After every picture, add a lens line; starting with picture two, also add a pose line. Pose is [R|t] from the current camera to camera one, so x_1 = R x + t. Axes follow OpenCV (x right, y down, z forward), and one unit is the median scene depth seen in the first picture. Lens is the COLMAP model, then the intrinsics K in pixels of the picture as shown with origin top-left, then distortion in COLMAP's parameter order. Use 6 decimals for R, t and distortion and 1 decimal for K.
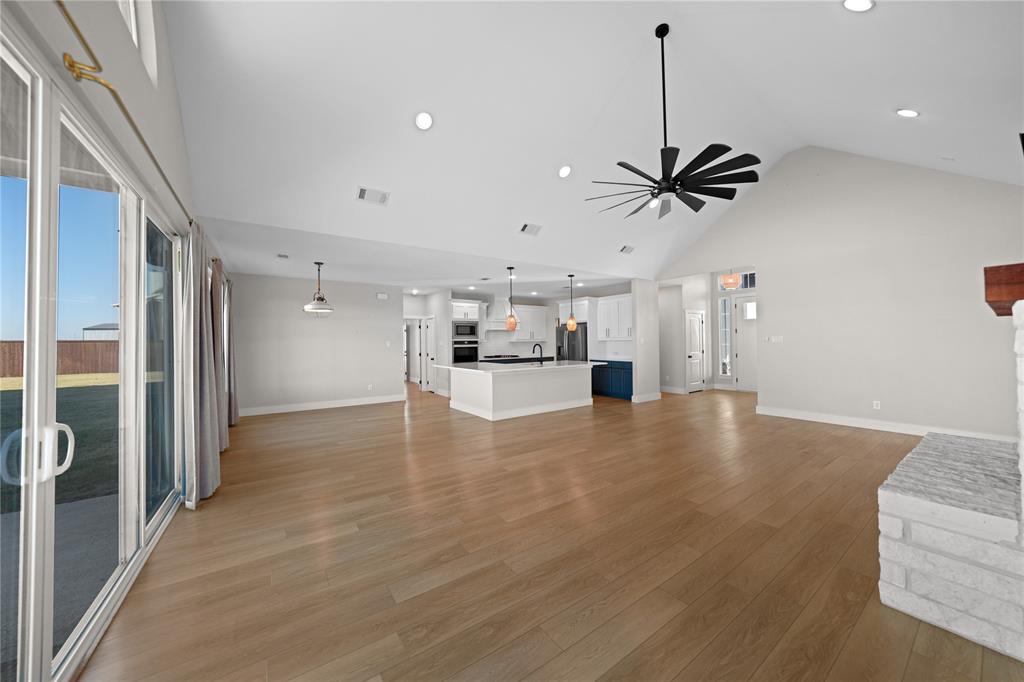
lens RADIAL K [[359.2, 0, 512.0], [0, 359.2, 341.0], [0, 0, 1]] dist [-0.011032, 0.000081]
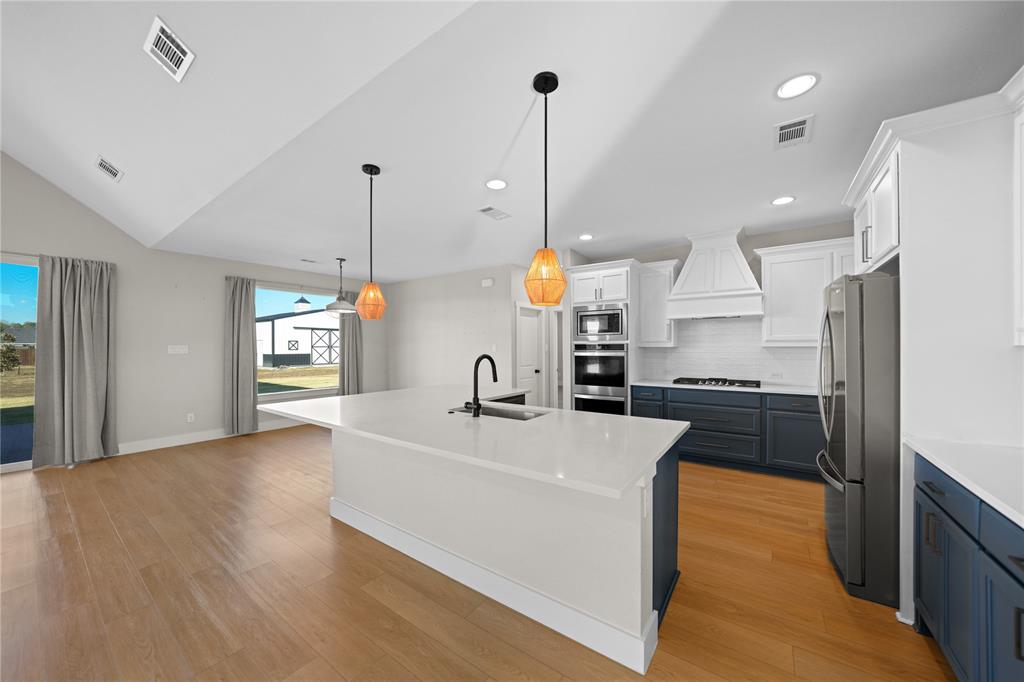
lens RADIAL K [[362.2, 0, 518.7], [0, 362.2, 344.6], [0, 0, 1]] dist [-0.012224, 0.000082]
pose [[0.345624, 0.005035, -0.938360, 0.319218], [-0.000581, 0.999987, 0.005152, -0.002323], [0.938373, -0.001235, 0.345622, 0.727286]]
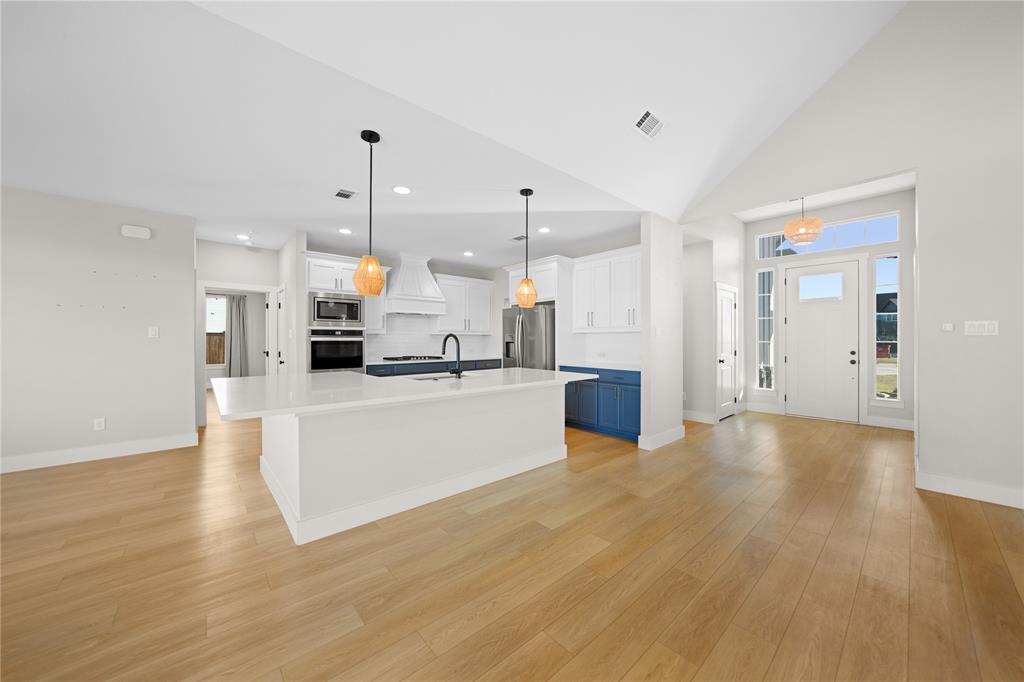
lens RADIAL K [[359.2, 0, 512.0], [0, 359.2, 341.0], [0, 0, 1]] dist [-0.011032, 0.000081]
pose [[0.994057, 0.010872, 0.108318, 0.078452], [-0.011366, 0.999928, 0.003946, 0.011515], [-0.108268, -0.005153, 0.994108, 0.431897]]
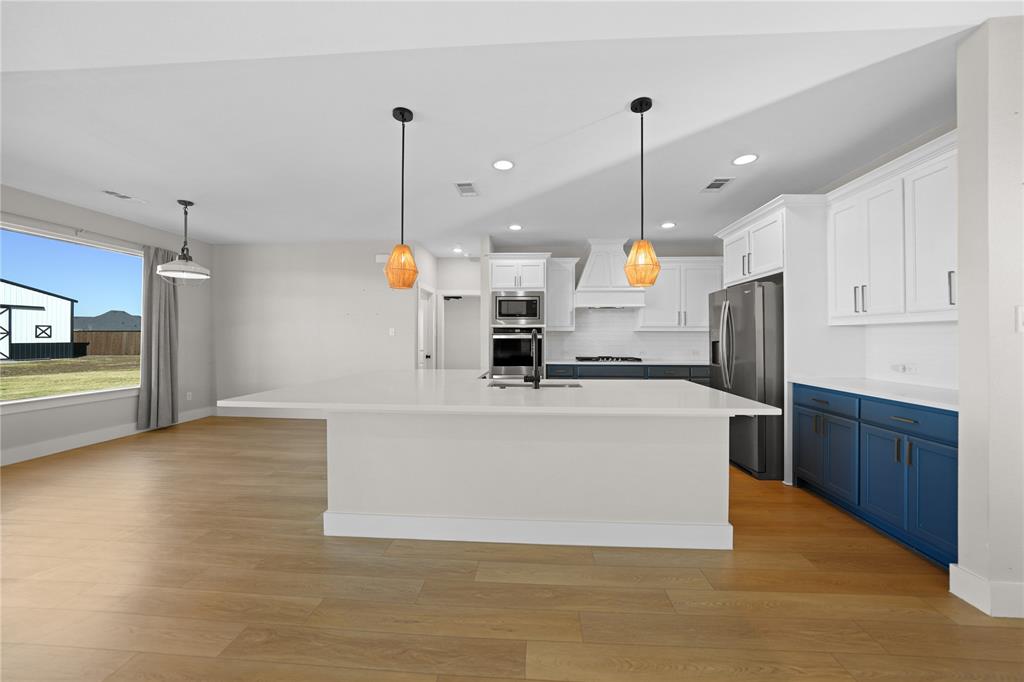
lens RADIAL K [[365.2, 0, 518.4], [0, 365.2, 337.1], [0, 0, 1]] dist [-0.012973, 0.000275]
pose [[0.785536, 0.013511, -0.618669, 0.223369], [-0.010976, 0.999909, 0.007900, 0.009835], [0.618719, 0.000585, 0.785612, 0.568849]]
